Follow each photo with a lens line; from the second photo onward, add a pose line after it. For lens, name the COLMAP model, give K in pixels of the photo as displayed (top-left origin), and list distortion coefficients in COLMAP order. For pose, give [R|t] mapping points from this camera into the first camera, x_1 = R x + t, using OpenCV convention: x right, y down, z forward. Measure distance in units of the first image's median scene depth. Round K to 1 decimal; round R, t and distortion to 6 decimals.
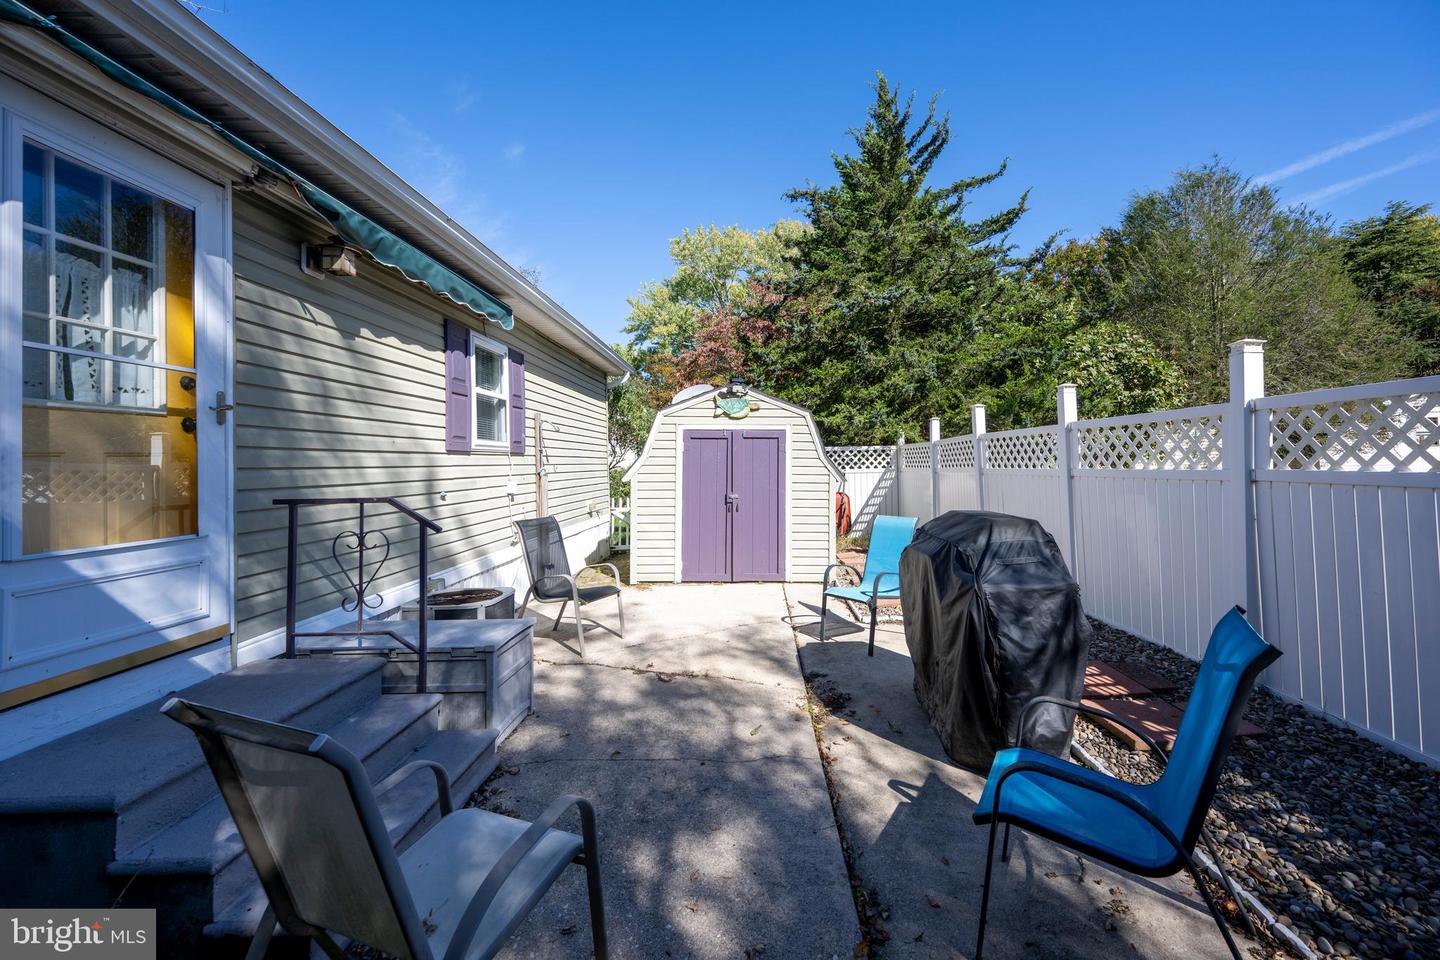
lens RADIAL K [[559.0, 0, 720.0], [0, 559.0, 480.0], [0, 0, 1]] dist [-0.002966, 0.000024]
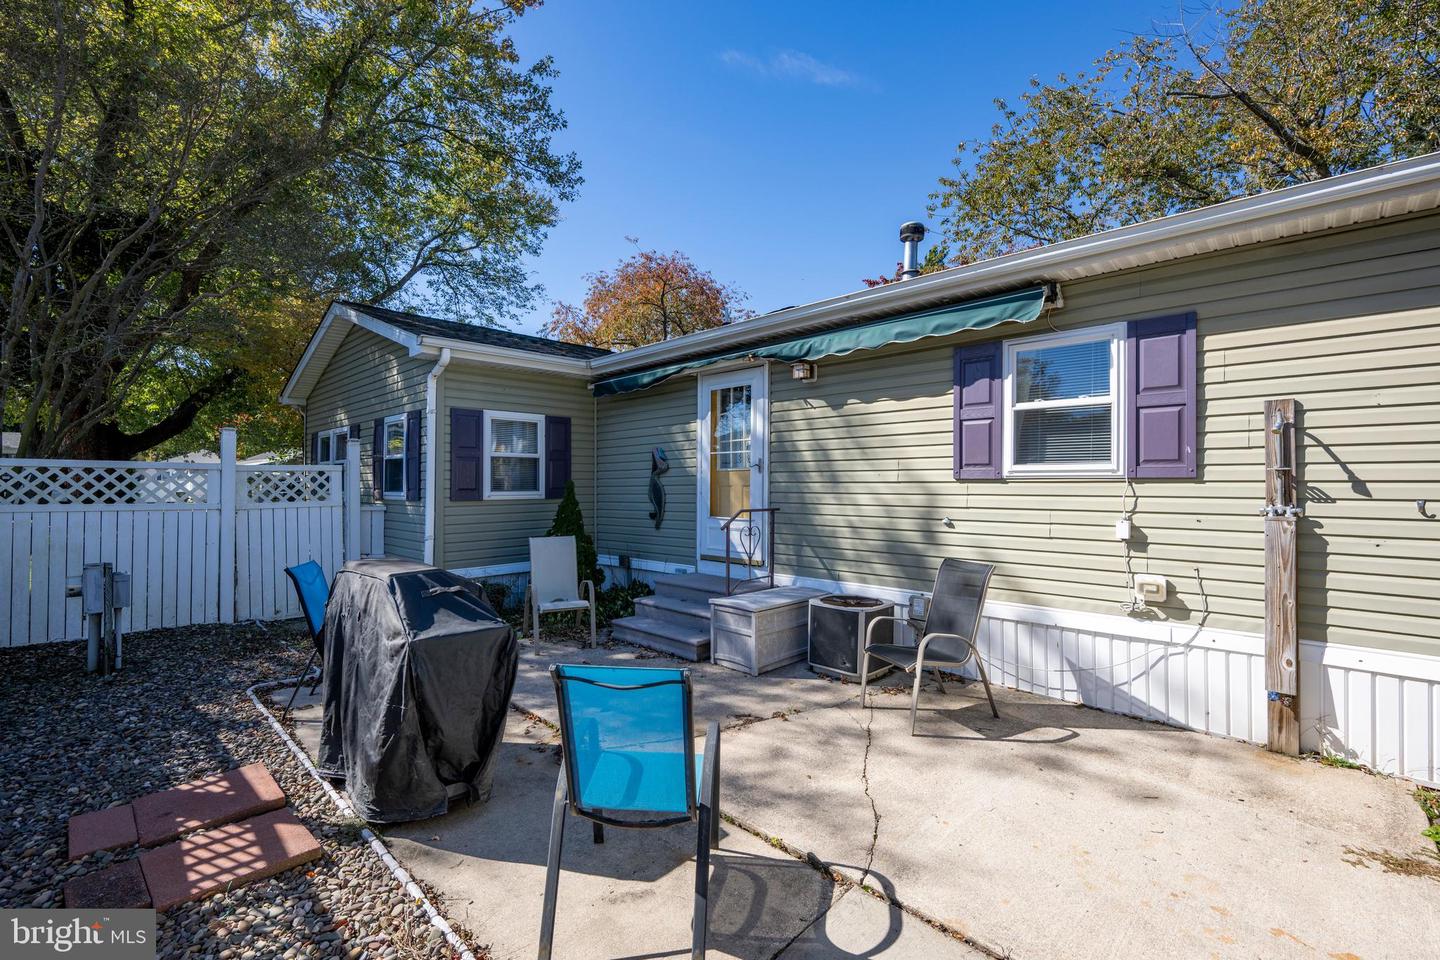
lens RADIAL K [[626.3, 0, 727.5], [0, 626.3, 473.7], [0, 0, 1]] dist [-0.003053, -0.000265]
pose [[-0.650188, -0.009488, -0.759714, 0.840286], [-0.026044, 0.999613, 0.009804, -0.083224], [0.759327, 0.026160, -0.650183, 1.885784]]
